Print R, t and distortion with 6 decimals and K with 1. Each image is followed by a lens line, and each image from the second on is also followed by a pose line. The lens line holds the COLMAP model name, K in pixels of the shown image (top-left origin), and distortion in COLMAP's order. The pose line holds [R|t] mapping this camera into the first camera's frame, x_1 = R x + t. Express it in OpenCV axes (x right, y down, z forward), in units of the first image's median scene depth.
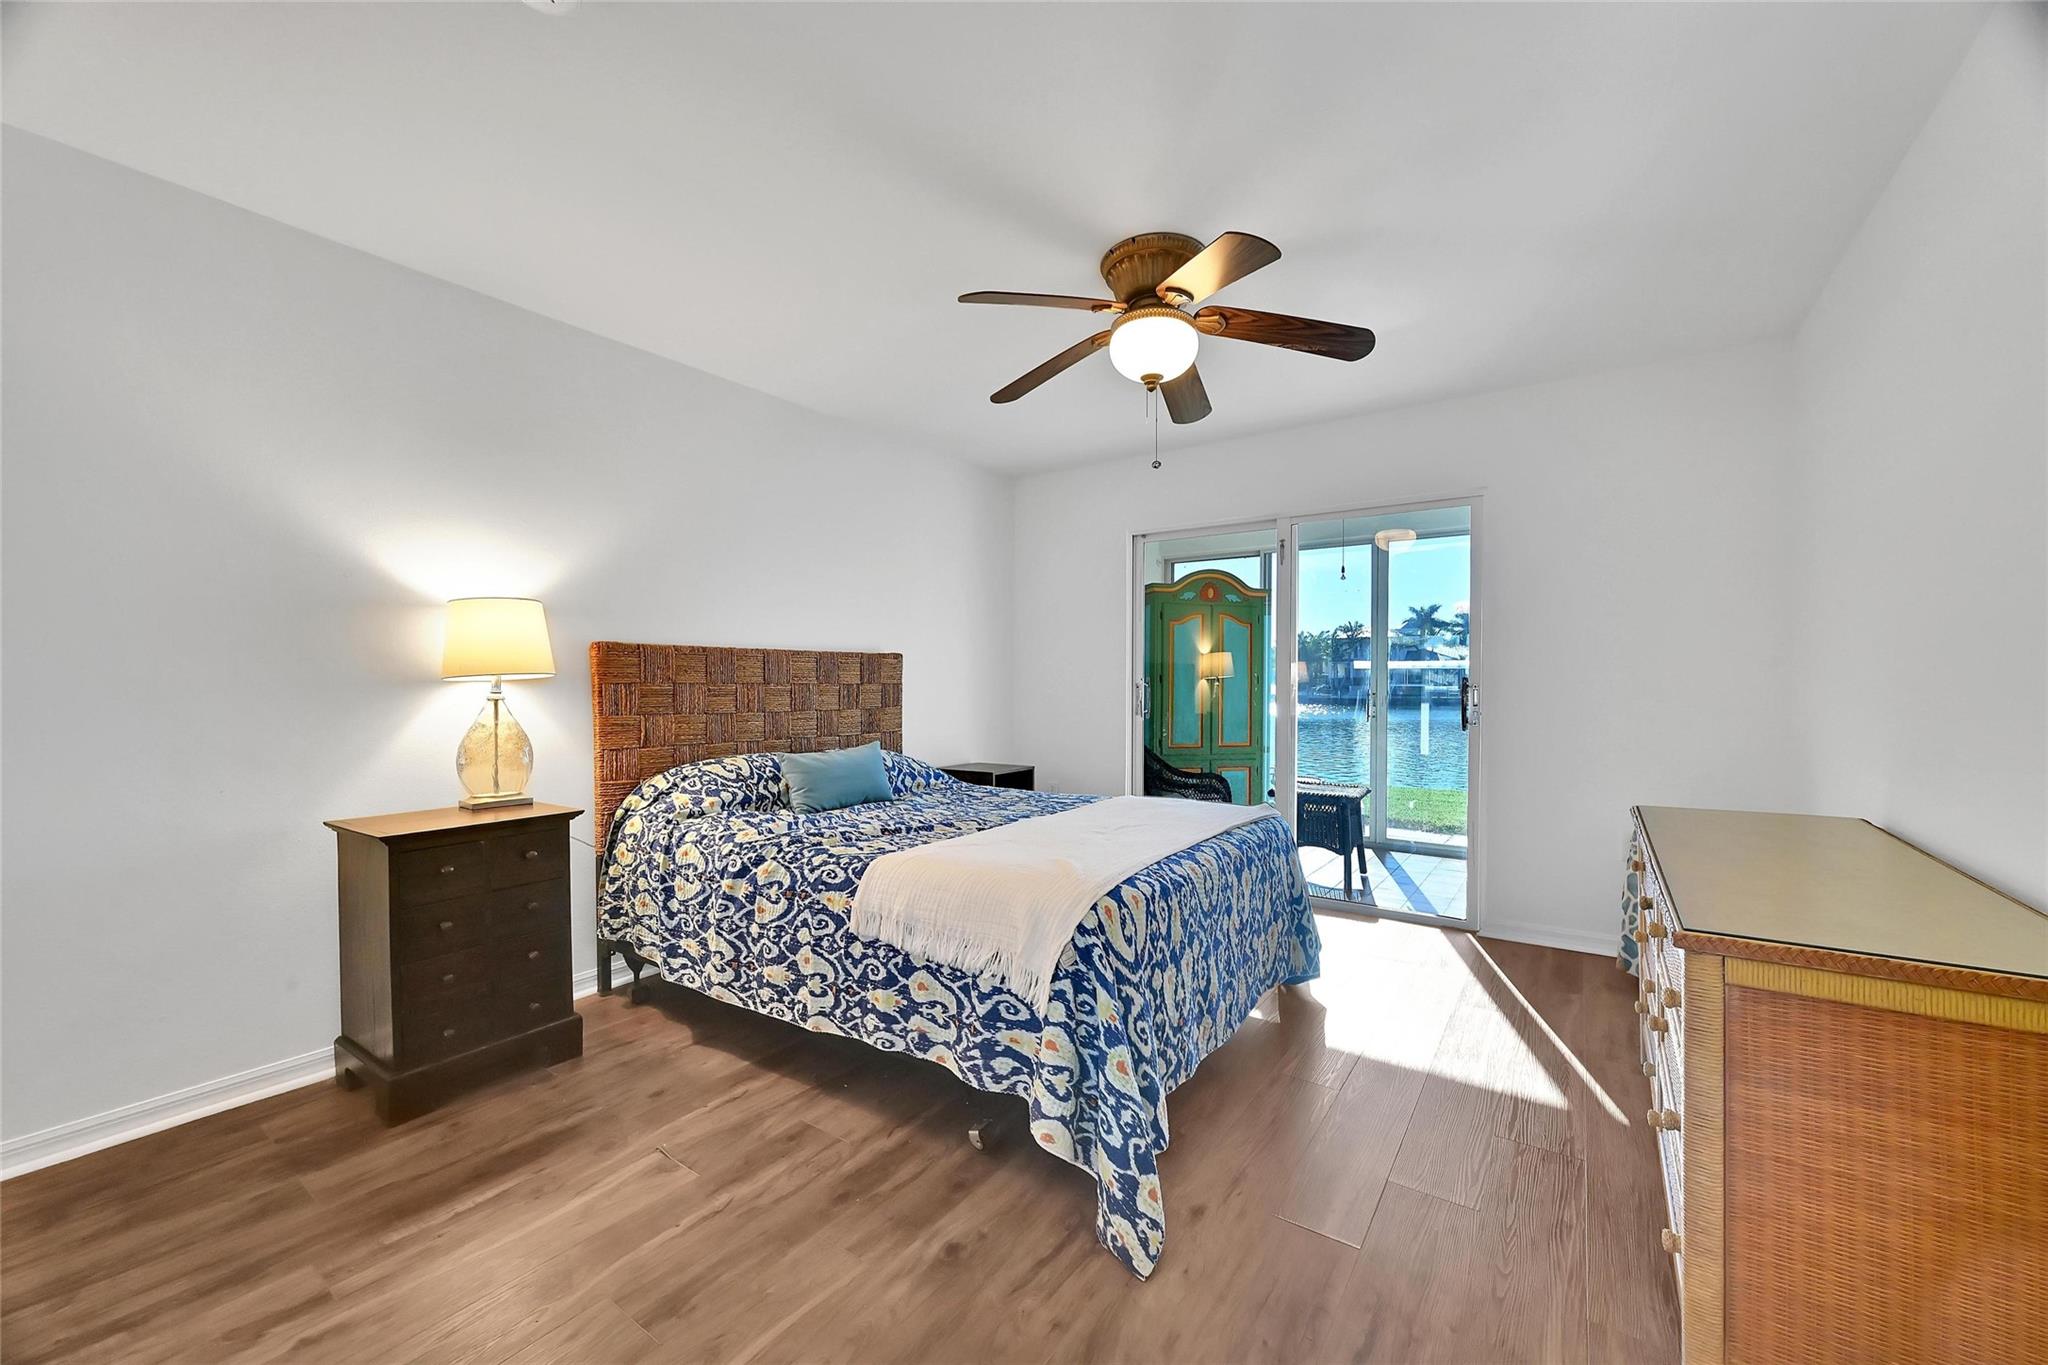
lens RADIAL K [[813.9, 0, 1024.0], [0, 813.9, 682.5], [0, 0, 1]] dist [-0.000144, -0.000015]
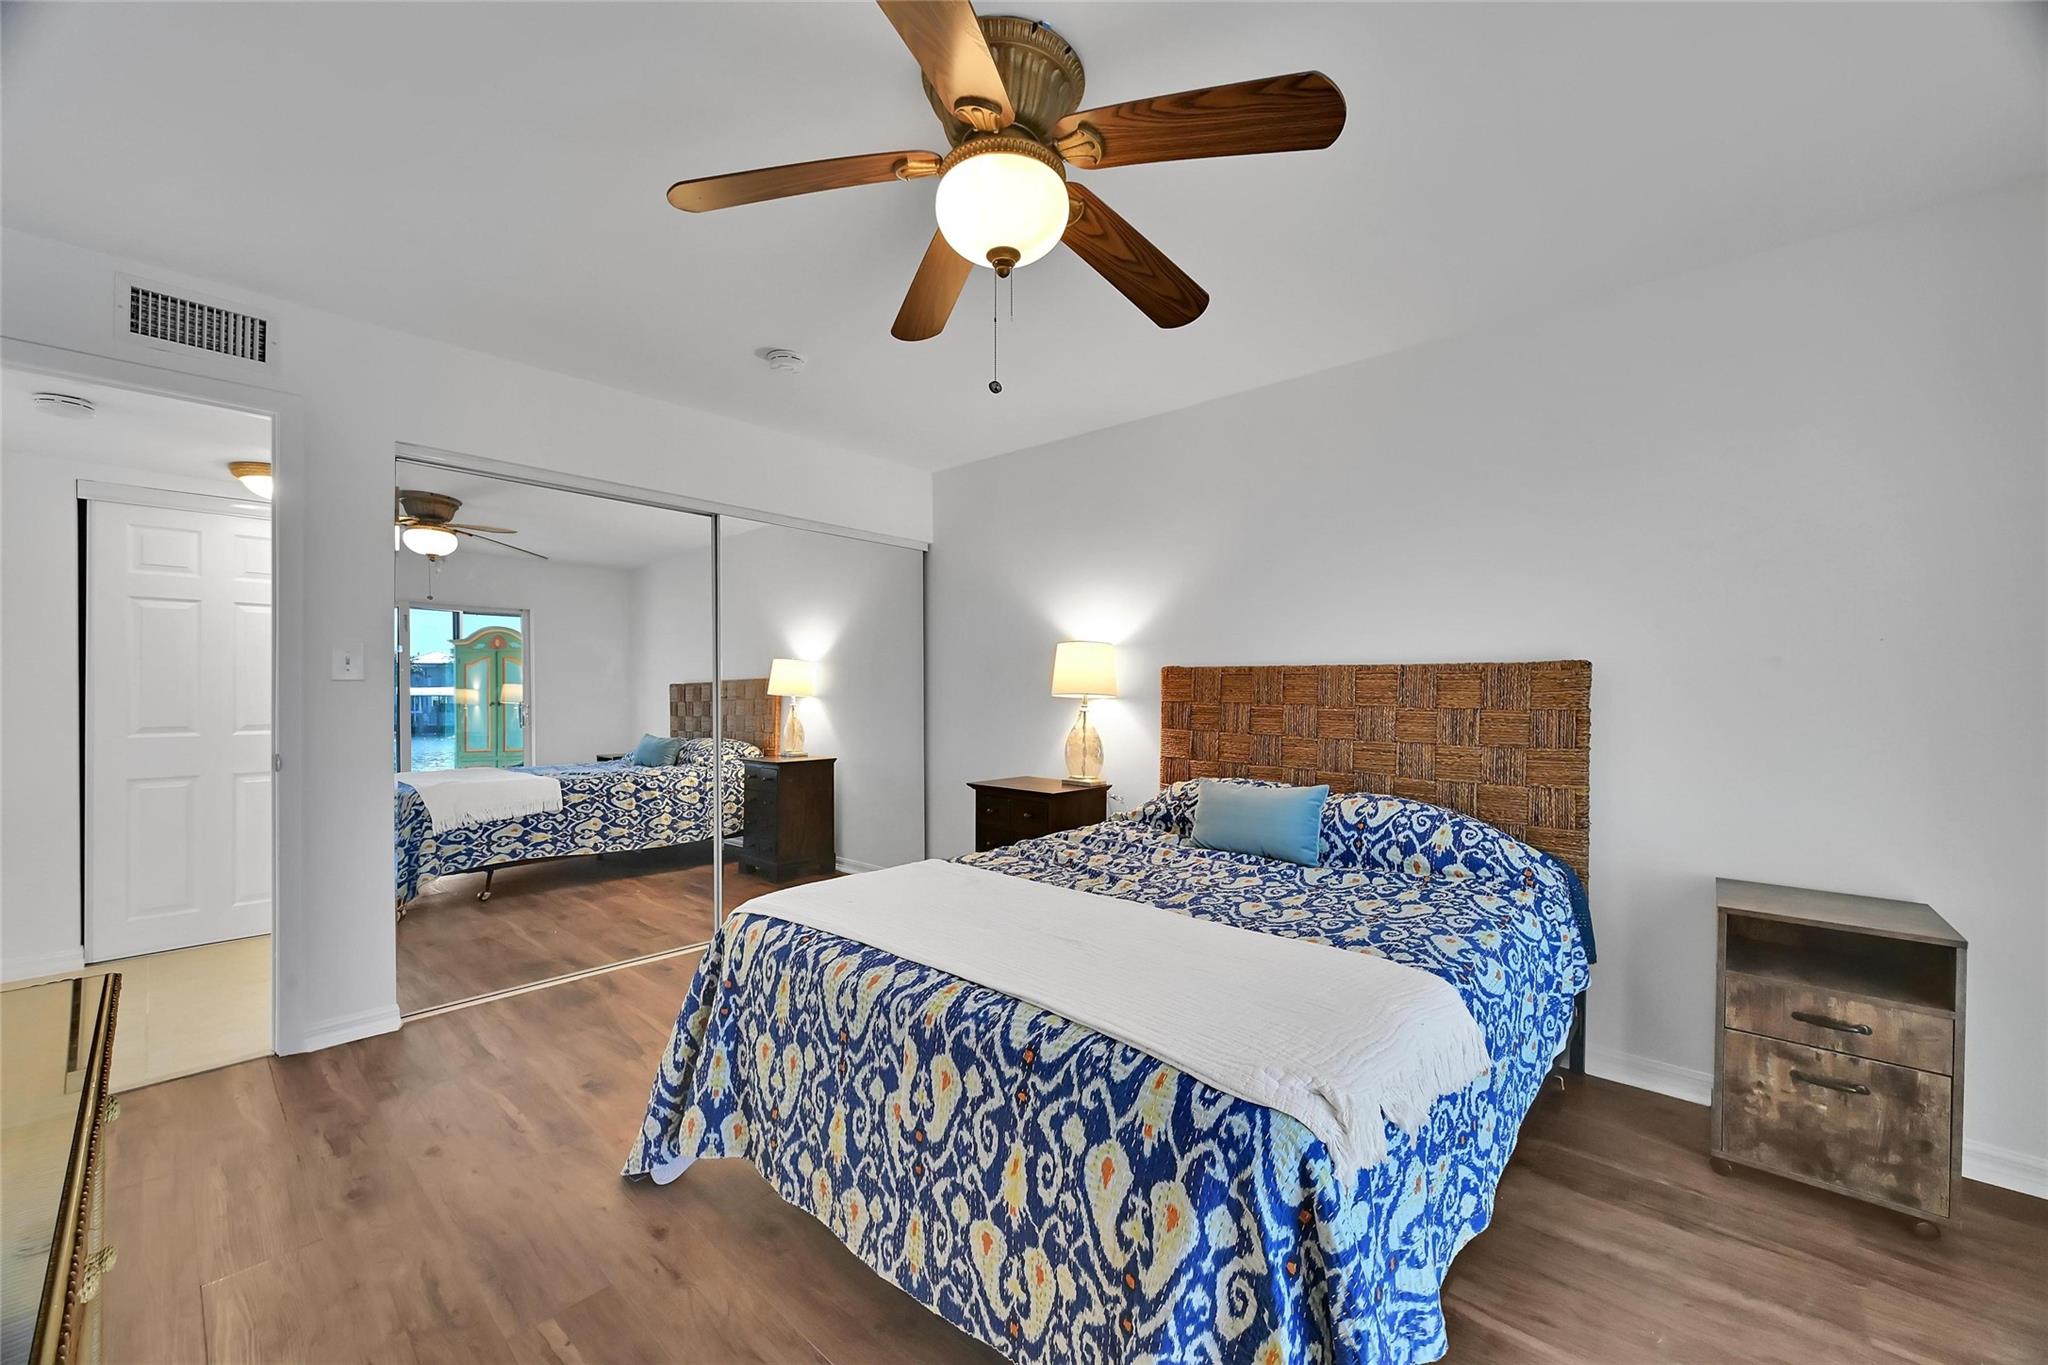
lens RADIAL K [[798.8, 0, 1001.2], [0, 798.8, 689.9], [0, 0, 1]] dist [-0.000820, -0.000071]
pose [[-0.134923, 0.002346, -0.990853, 0.731256], [-0.011799, 0.999922, 0.003974, -0.019619], [0.990786, 0.012227, -0.134885, 1.006489]]
